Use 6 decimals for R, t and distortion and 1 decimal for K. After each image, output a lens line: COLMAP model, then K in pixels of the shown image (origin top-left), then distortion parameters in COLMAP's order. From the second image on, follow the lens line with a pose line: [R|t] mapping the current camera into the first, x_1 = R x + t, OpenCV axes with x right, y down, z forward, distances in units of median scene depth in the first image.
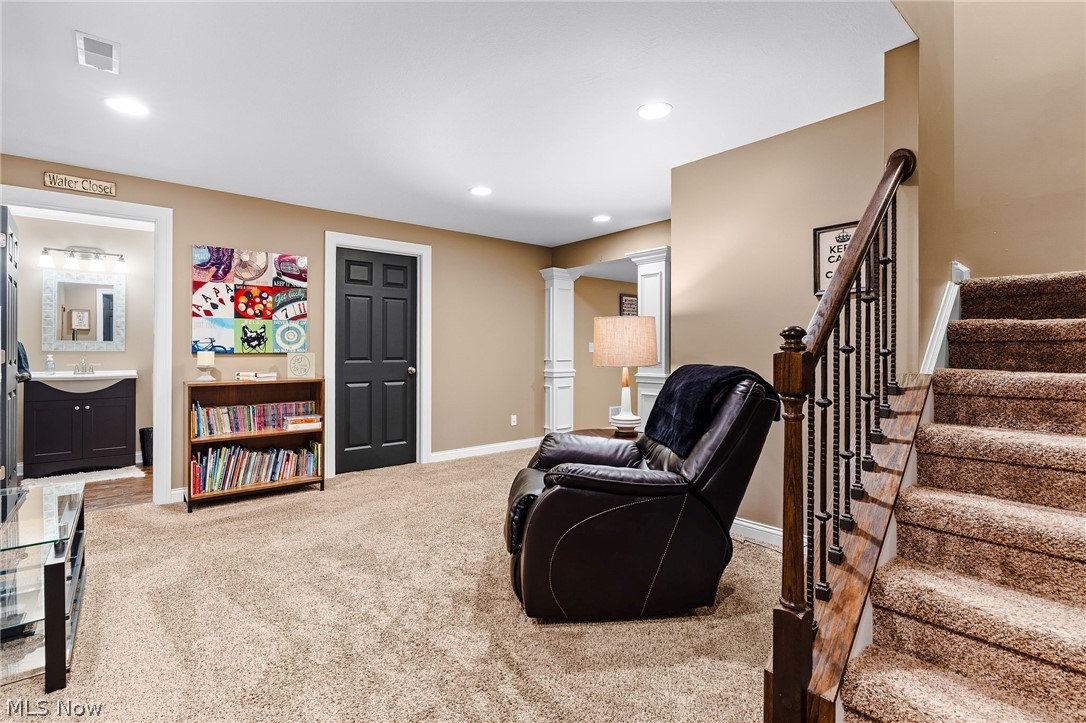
lens RADIAL K [[498.1, 0, 540.8], [0, 498.1, 354.9], [0, 0, 1]] dist [-0.002766, -0.001795]
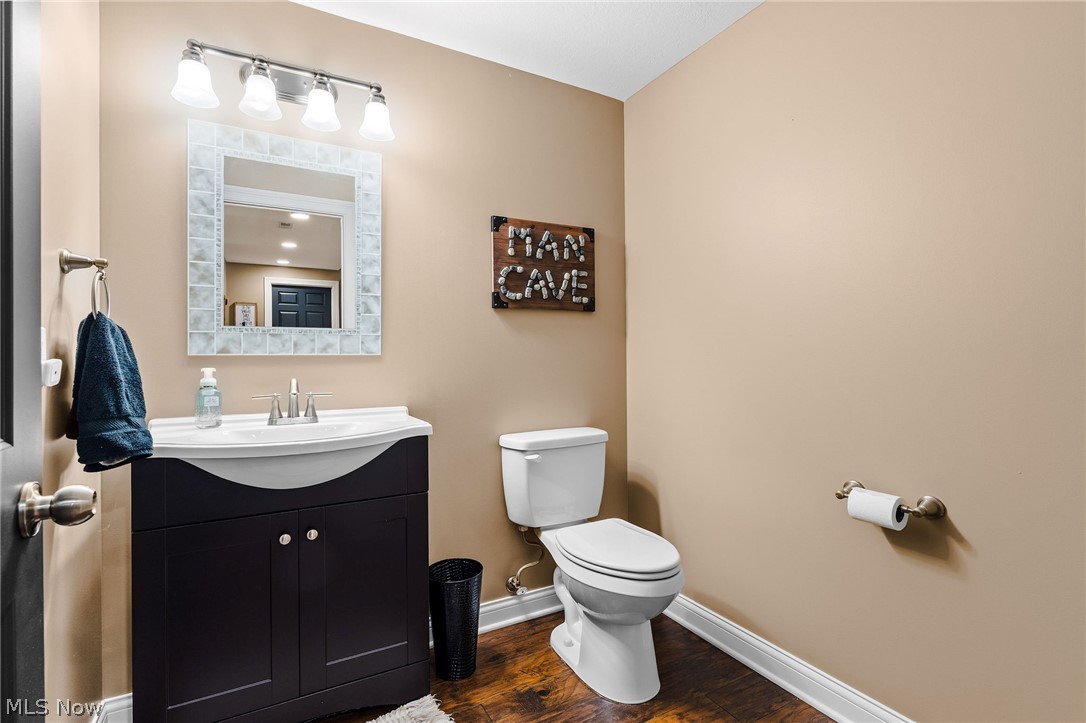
lens RADIAL K [[498.1, 0, 544.3], [0, 498.1, 361.8], [0, 0, 1]] dist [-0.002766, -0.001795]
pose [[0.982011, -0.008959, -0.188611, -0.697072], [0.009541, 0.999952, 0.002179, -0.002808], [0.188582, -0.003939, 0.982050, 0.706650]]
